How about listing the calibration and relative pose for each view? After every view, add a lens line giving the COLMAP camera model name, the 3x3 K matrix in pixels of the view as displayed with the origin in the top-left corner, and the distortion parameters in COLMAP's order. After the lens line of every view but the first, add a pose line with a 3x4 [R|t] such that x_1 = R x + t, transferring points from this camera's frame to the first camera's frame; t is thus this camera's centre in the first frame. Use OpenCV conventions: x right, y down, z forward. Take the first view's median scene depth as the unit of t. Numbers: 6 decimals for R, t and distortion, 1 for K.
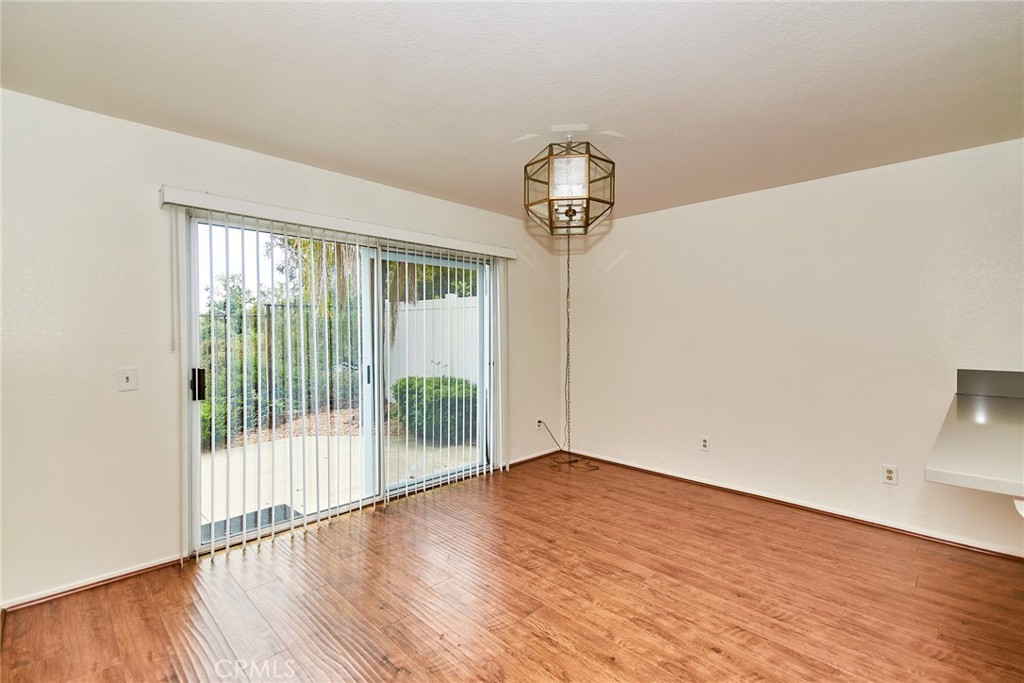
lens RADIAL K [[456.3, 0, 515.0], [0, 456.3, 339.4], [0, 0, 1]] dist [0.011227, -0.002744]
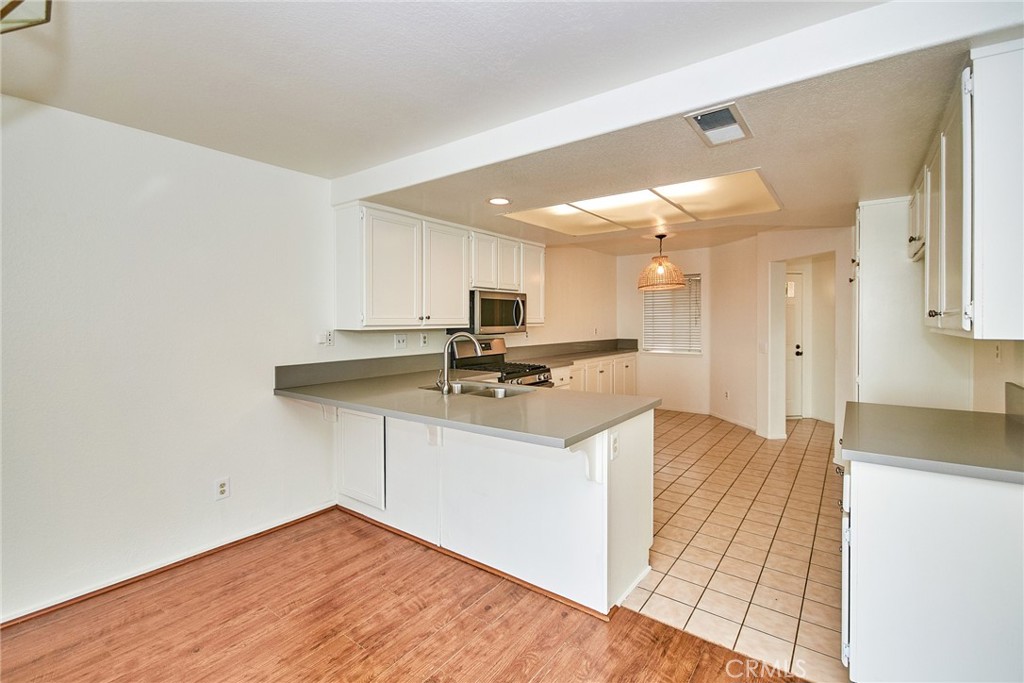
lens RADIAL K [[456.3, 0, 515.4], [0, 456.3, 333.8], [0, 0, 1]] dist [0.011227, -0.002744]
pose [[-0.150664, -0.018934, 0.988404, -0.175151], [0.016852, 0.999622, 0.021718, -0.023326], [-0.988441, 0.019929, -0.150288, 0.590161]]
